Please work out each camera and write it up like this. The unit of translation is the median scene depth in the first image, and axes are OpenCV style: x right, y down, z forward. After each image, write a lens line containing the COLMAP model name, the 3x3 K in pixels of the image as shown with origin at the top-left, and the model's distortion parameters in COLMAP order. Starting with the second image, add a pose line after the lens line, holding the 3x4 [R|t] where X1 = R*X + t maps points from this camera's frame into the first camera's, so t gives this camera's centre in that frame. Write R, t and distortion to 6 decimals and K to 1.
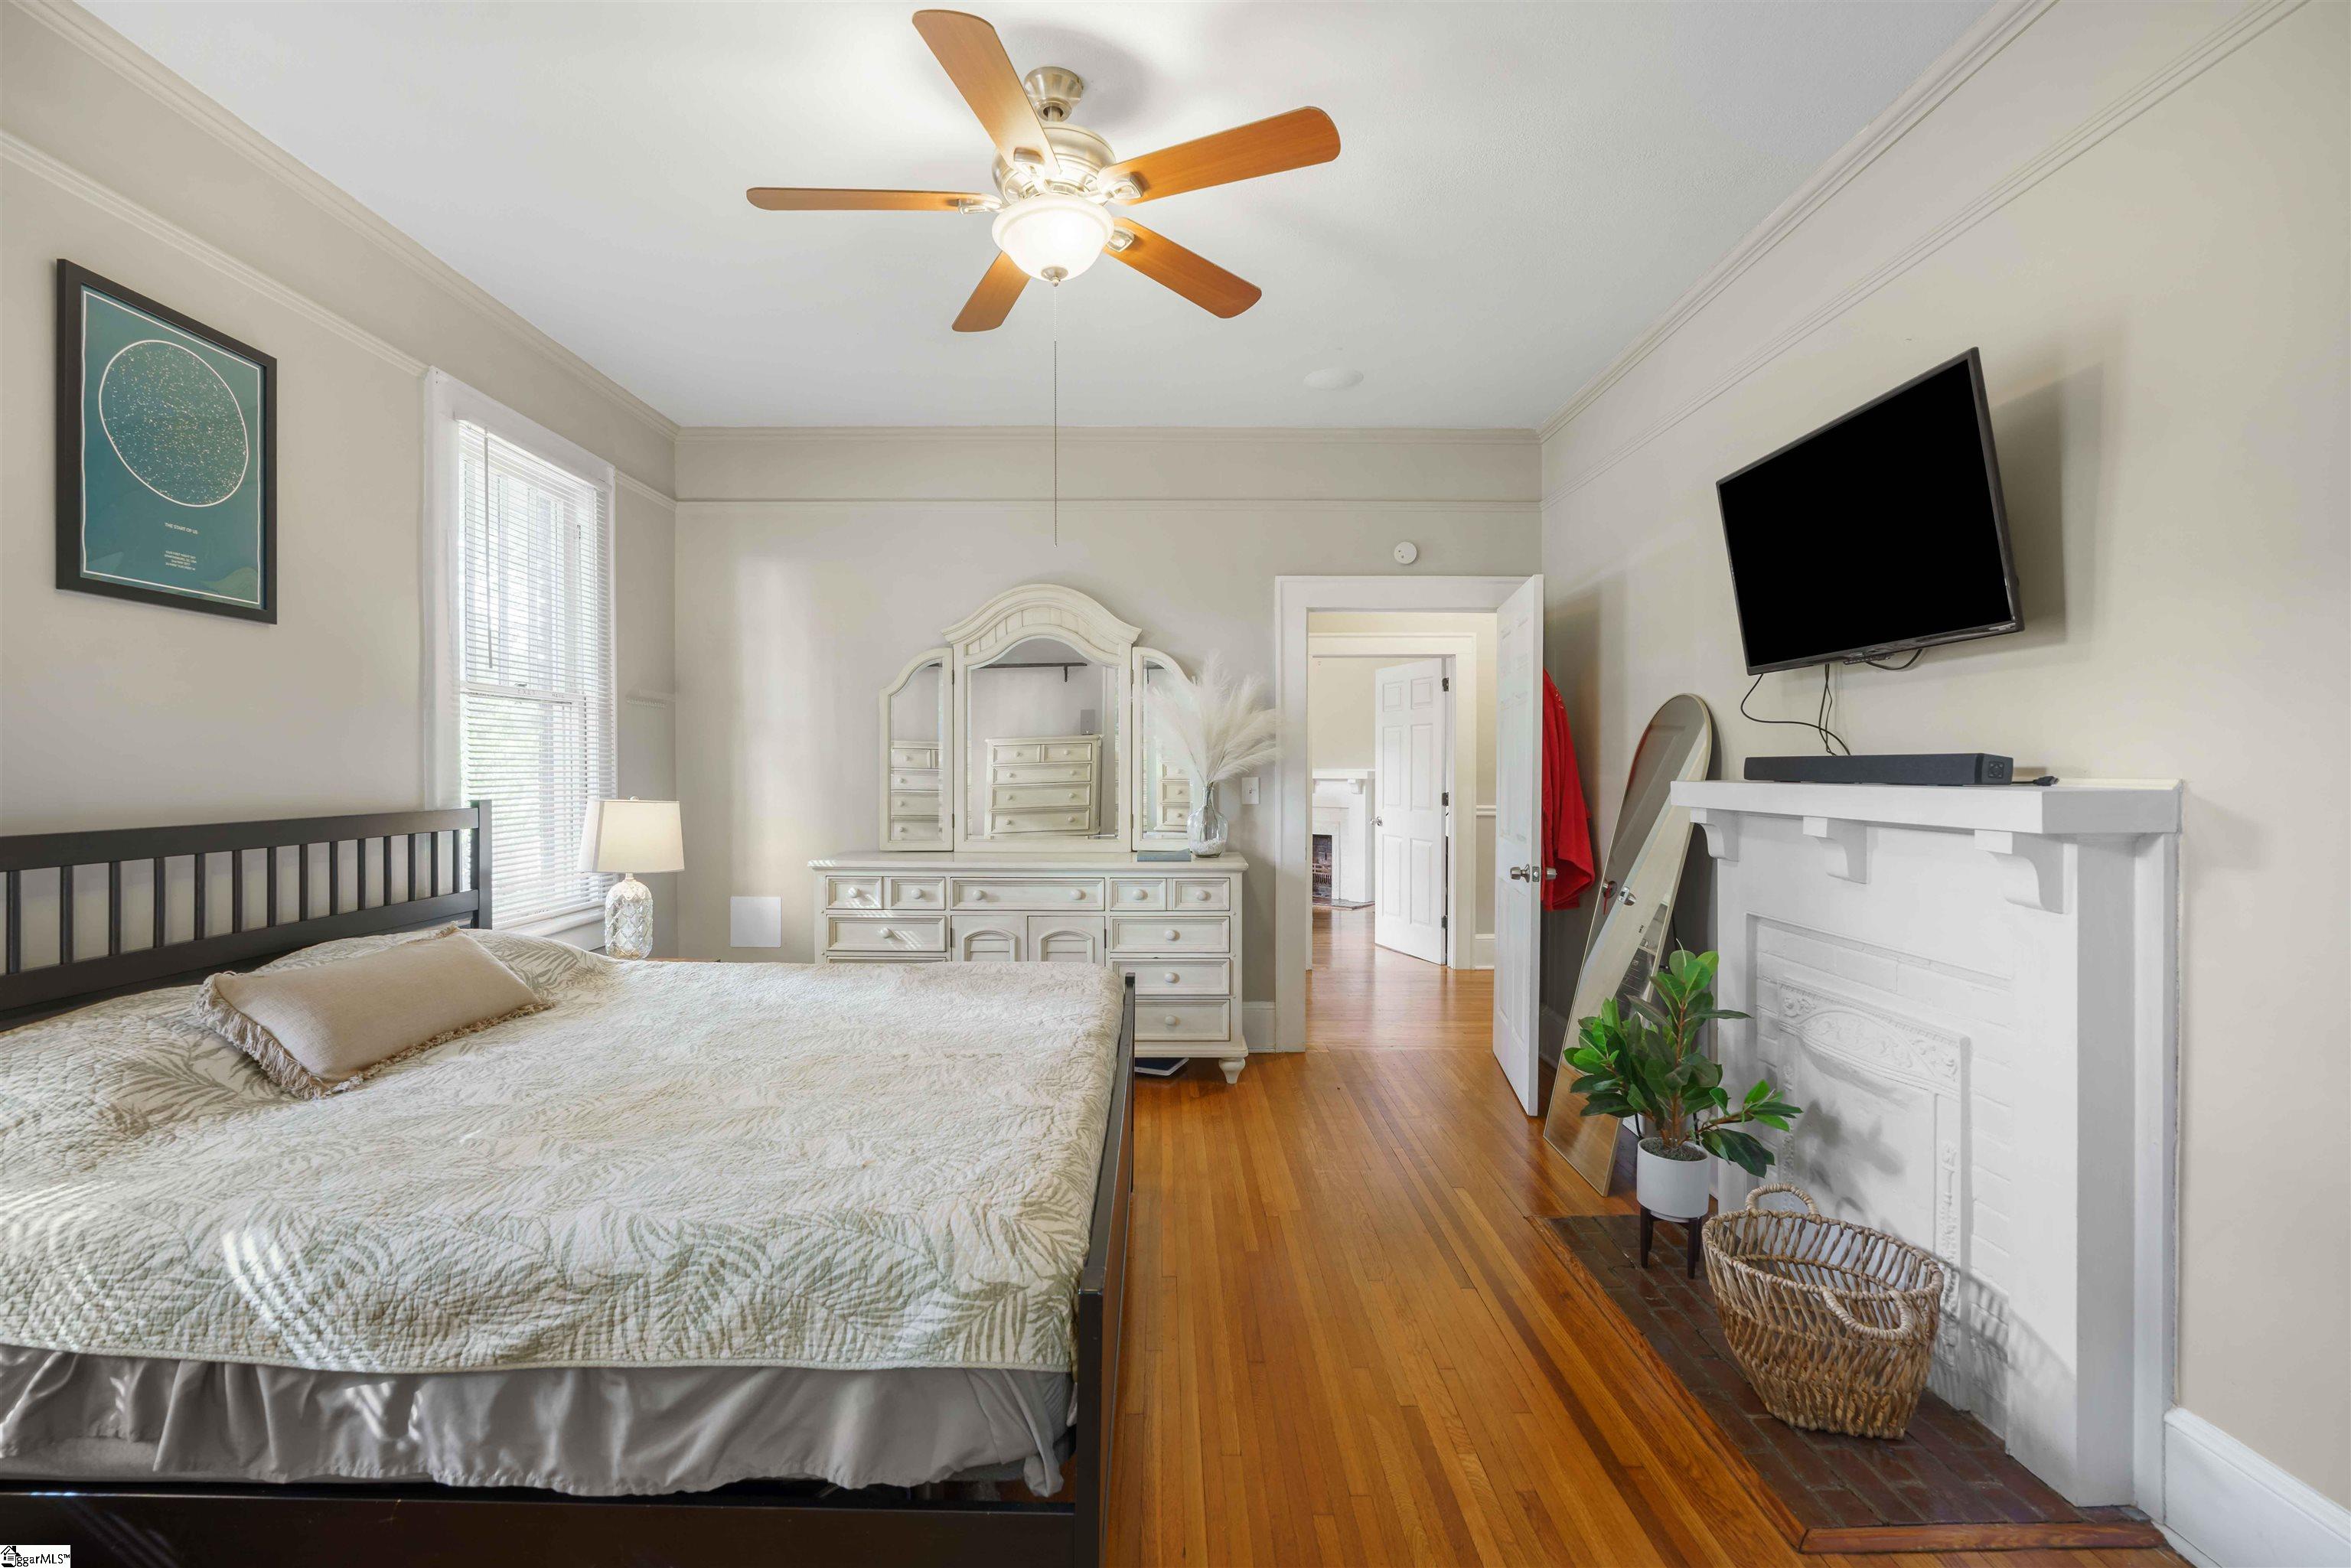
lens RADIAL K [[1100.4, 0, 1174.8], [0, 1100.4, 777.6], [0, 0, 1]] dist [-0.006392, 0.001518]
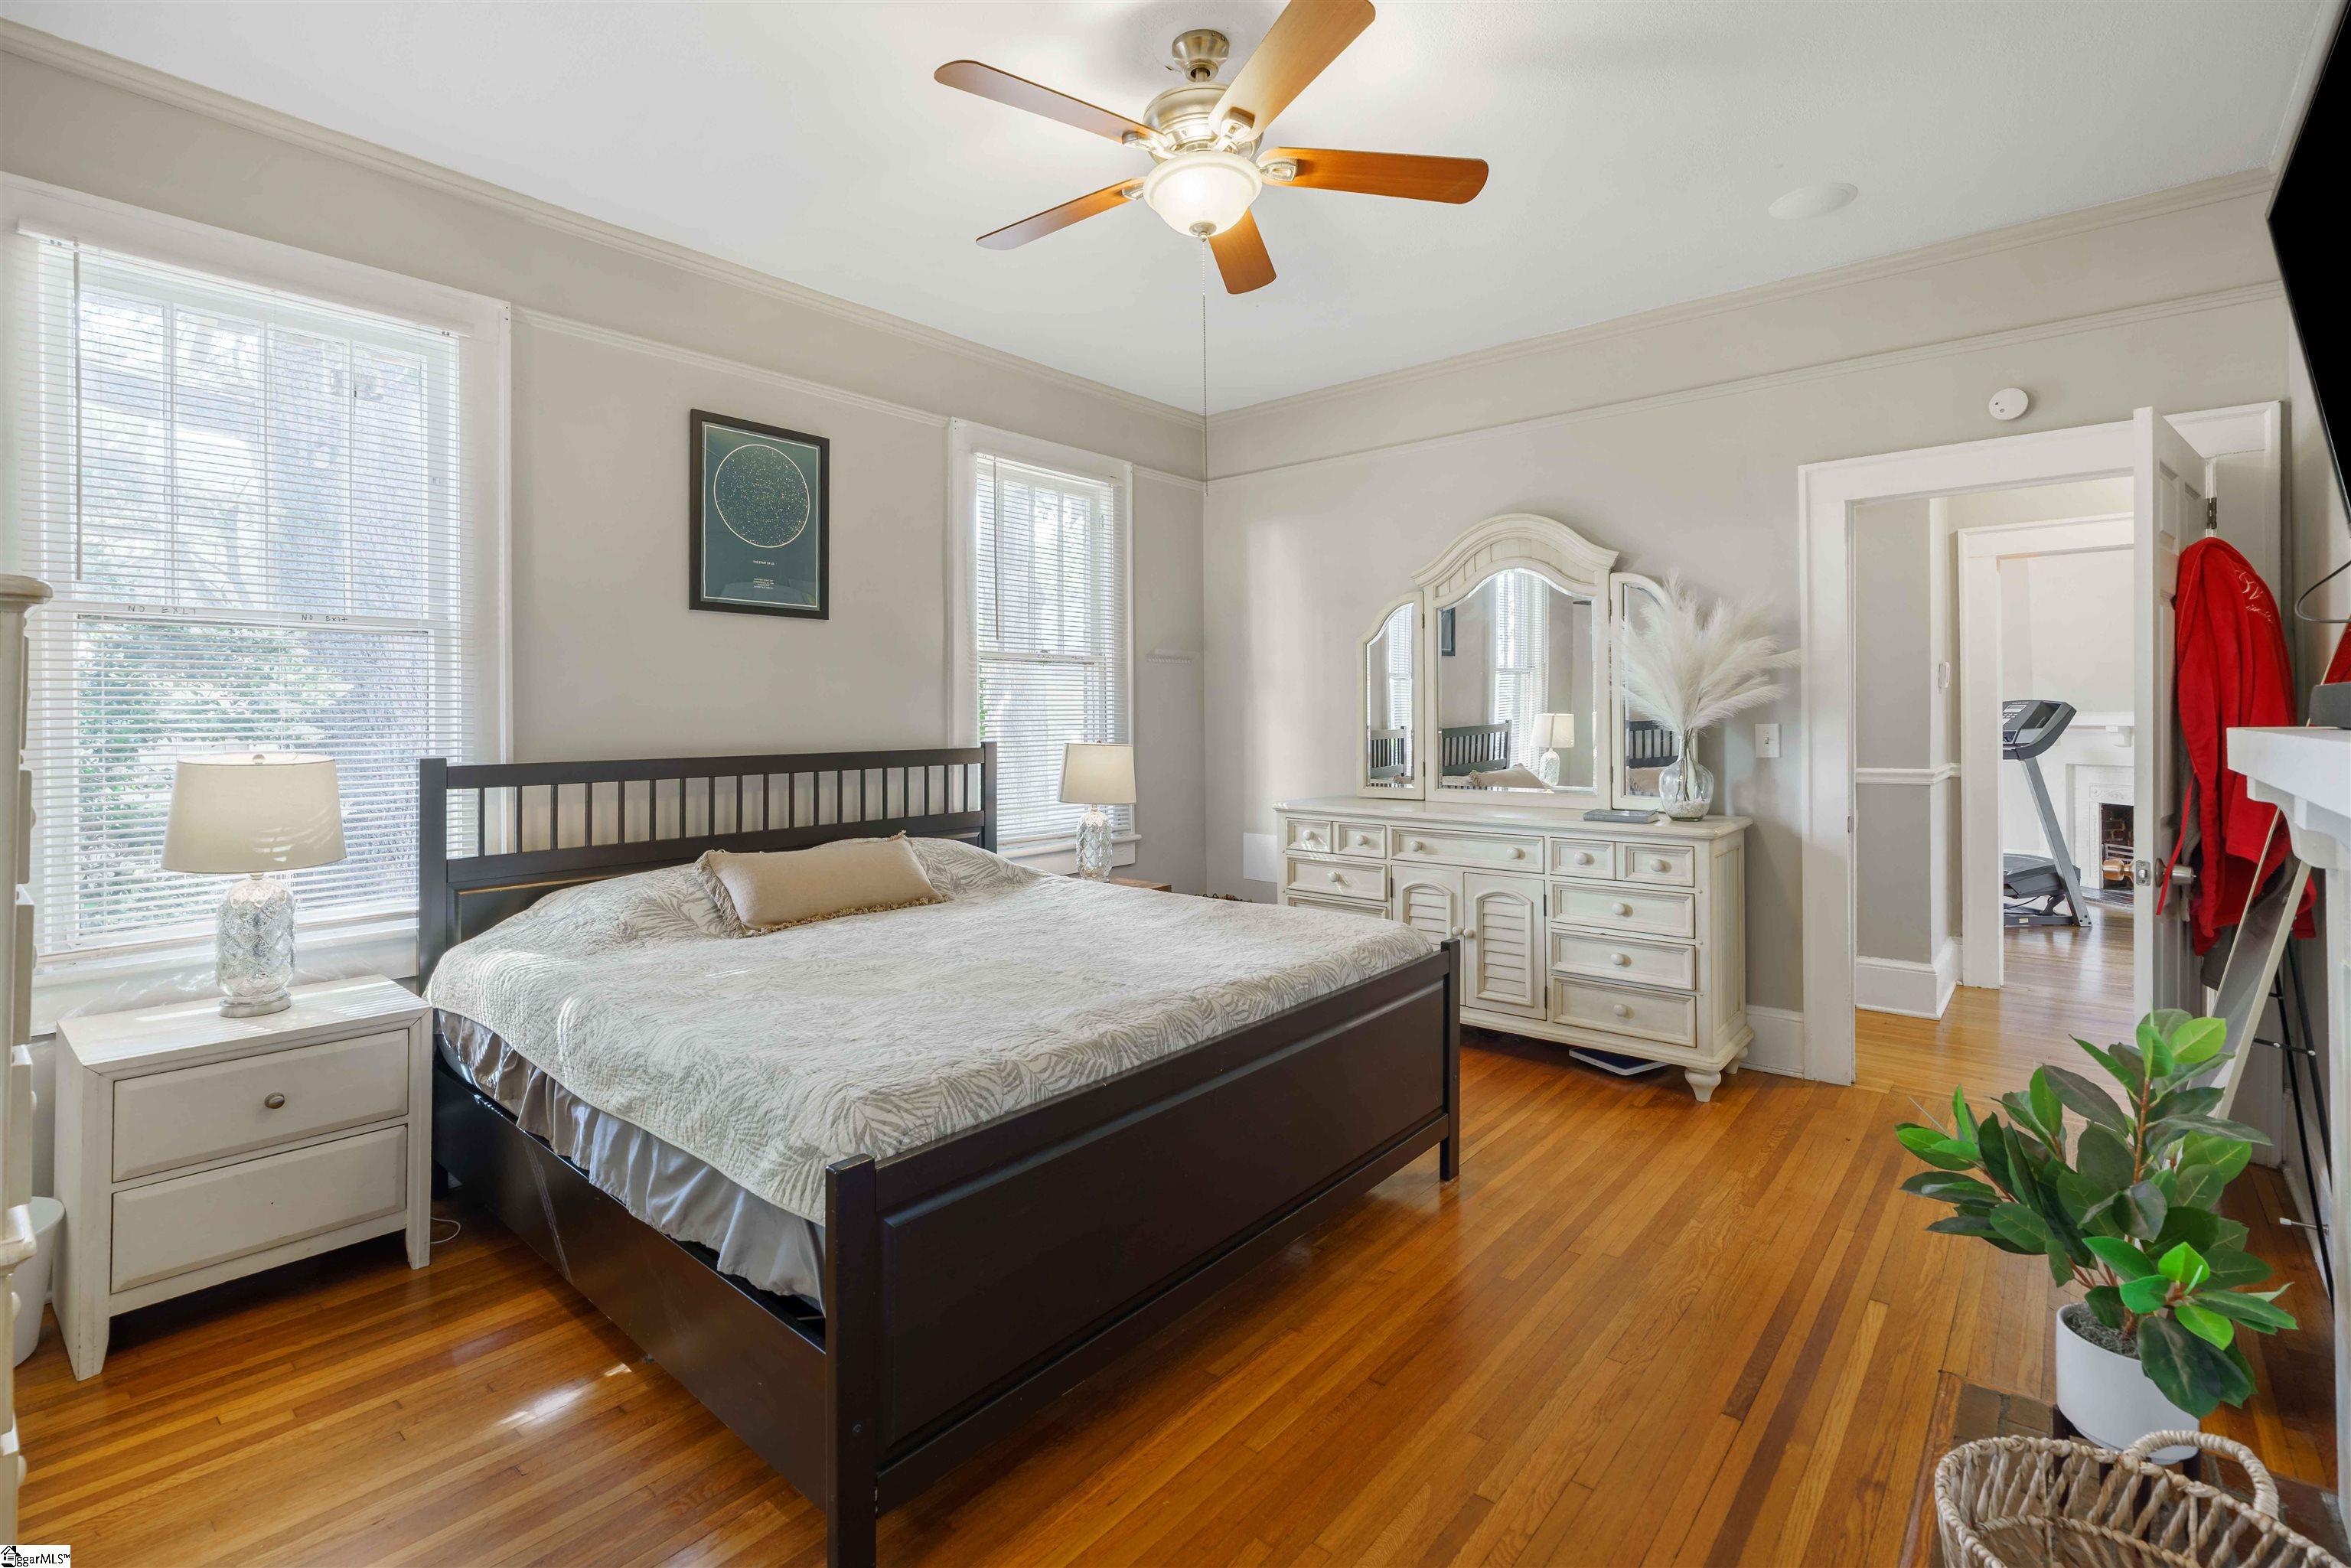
lens RADIAL K [[1100.4, 0, 1096.7], [0, 1100.4, 708.4], [0, 0, 1]] dist [-0.006392, 0.001518]
pose [[0.738720, -0.011324, -0.673918, 0.270501], [0.000735, 0.999872, -0.015995, 0.001378], [0.674013, 0.011321, 0.738633, 0.099325]]
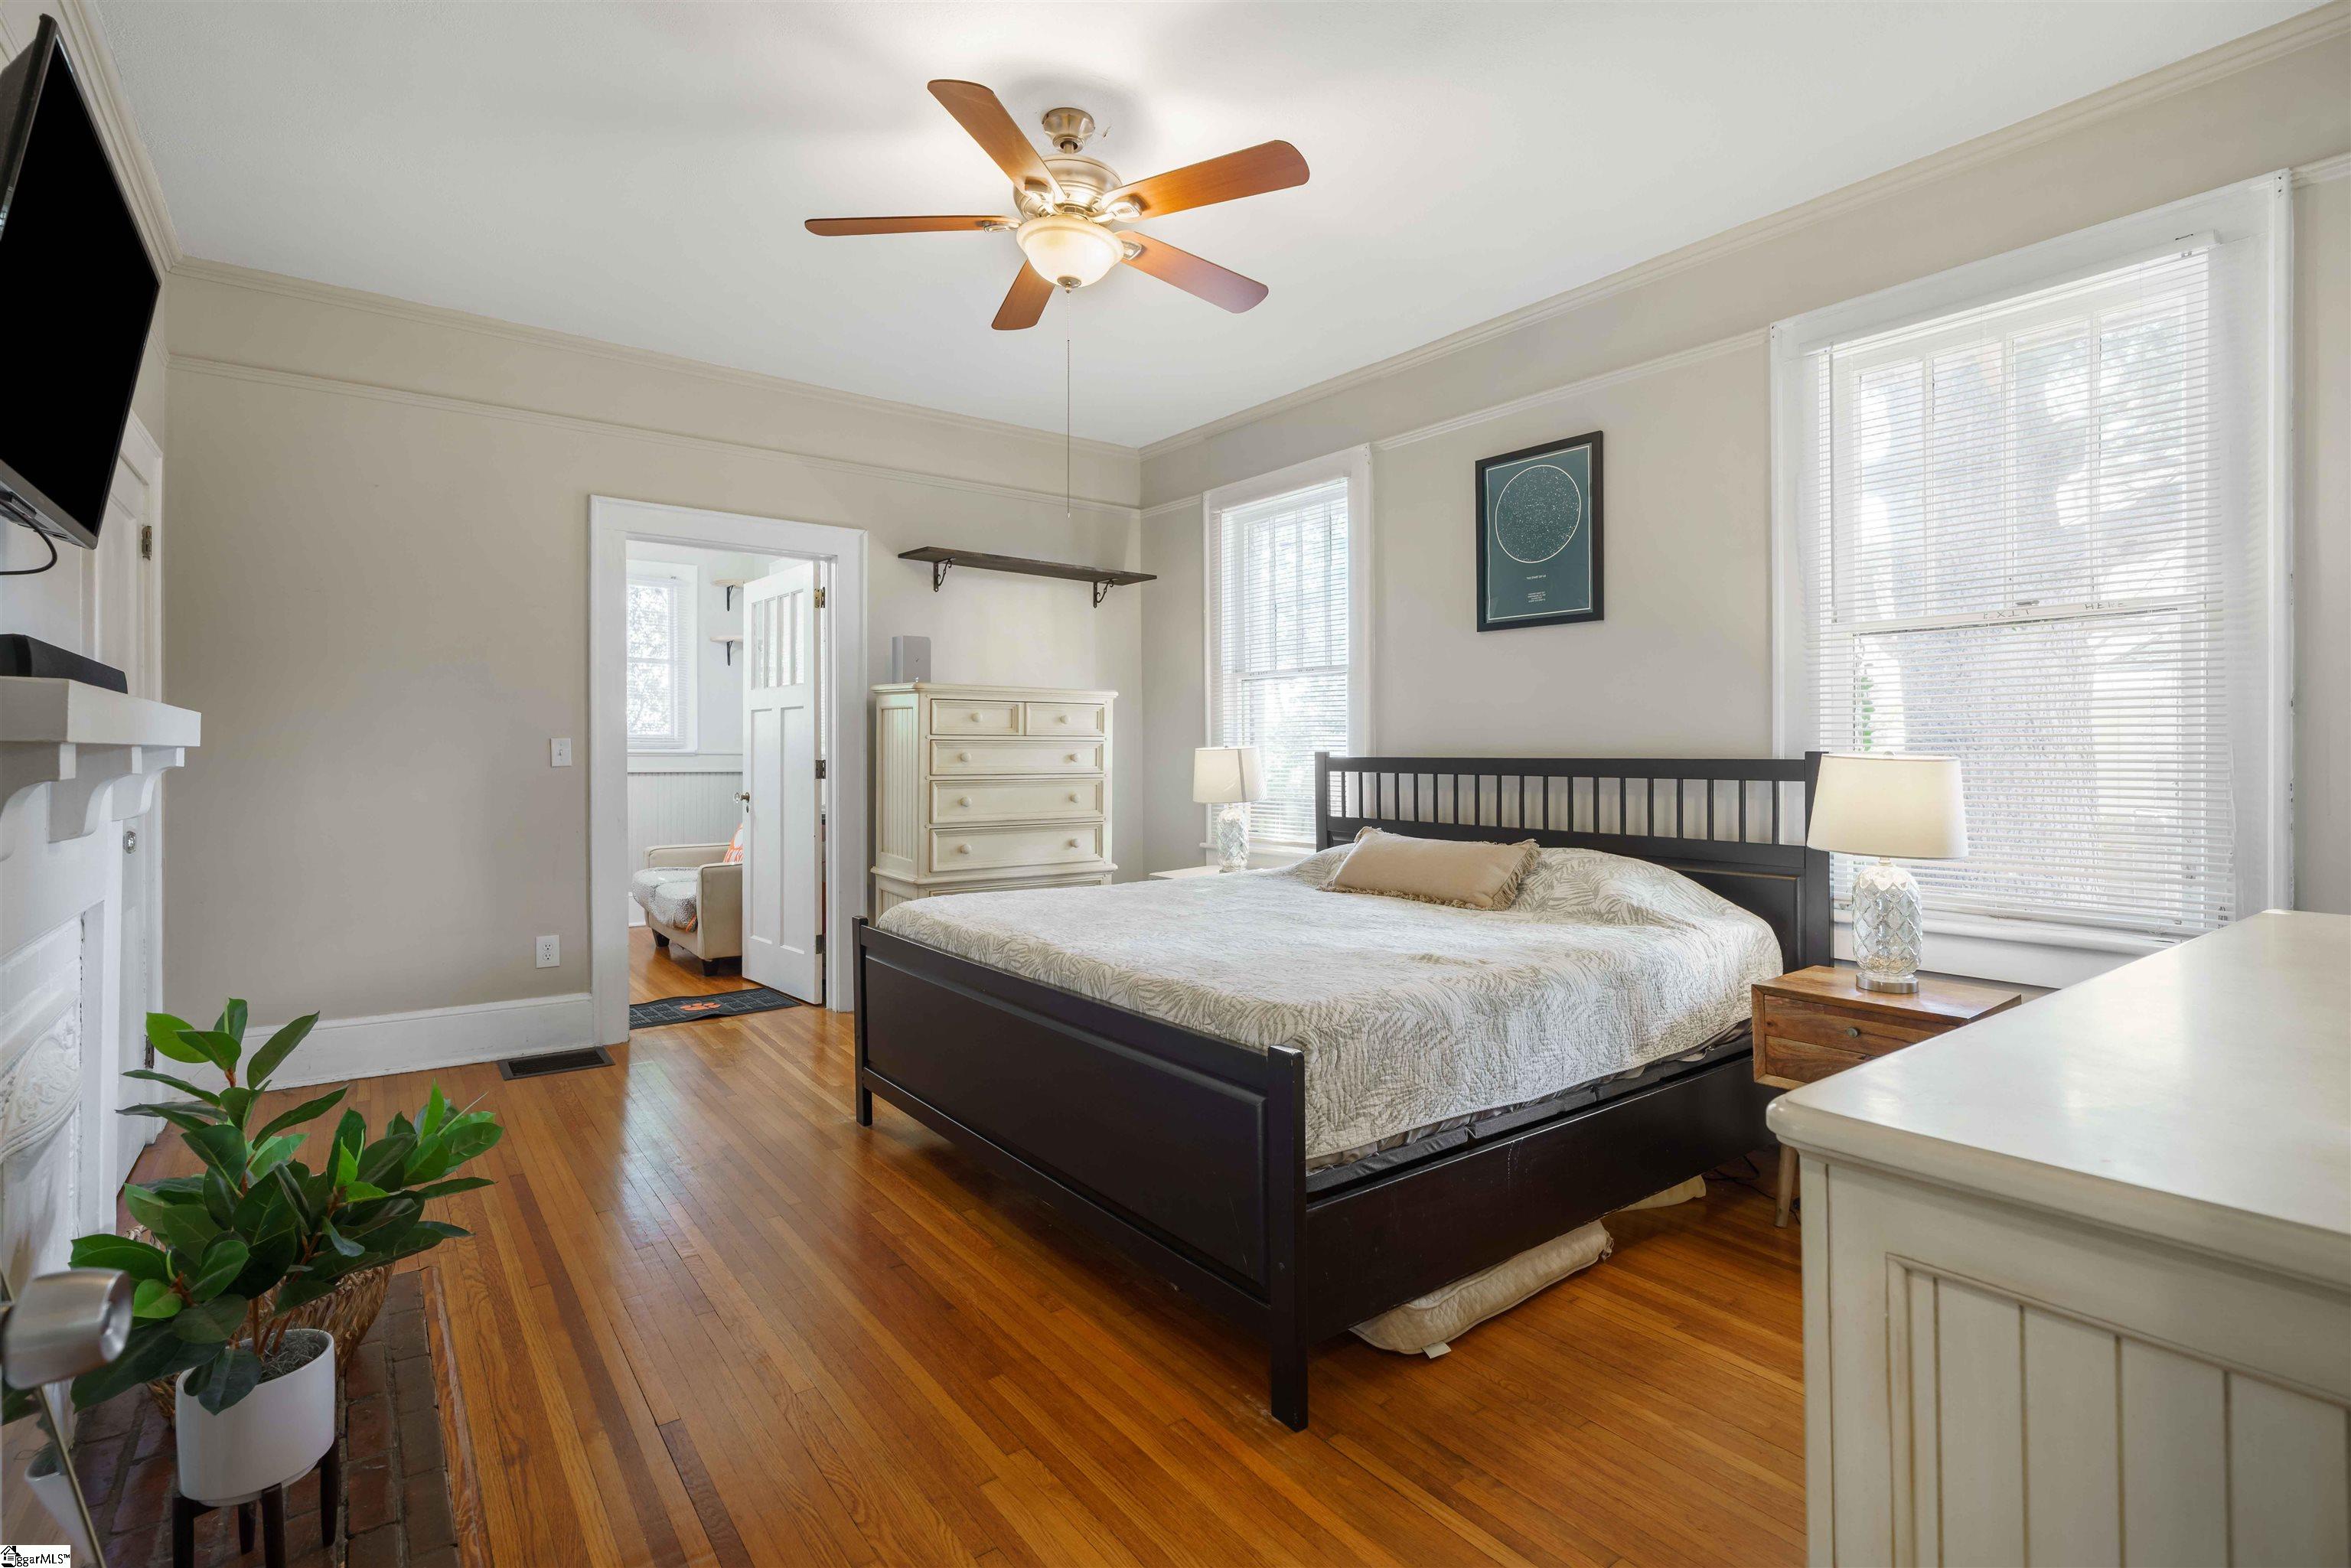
lens RADIAL K [[1100.4, 0, 1200.1], [0, 1100.4, 740.9], [0, 0, 1]] dist [-0.006392, 0.001518]
pose [[-0.782595, -0.010194, -0.622447, 0.284371], [-0.009191, 0.999946, -0.004820, 0.016604], [0.622463, 0.001949, -0.782647, 1.115250]]
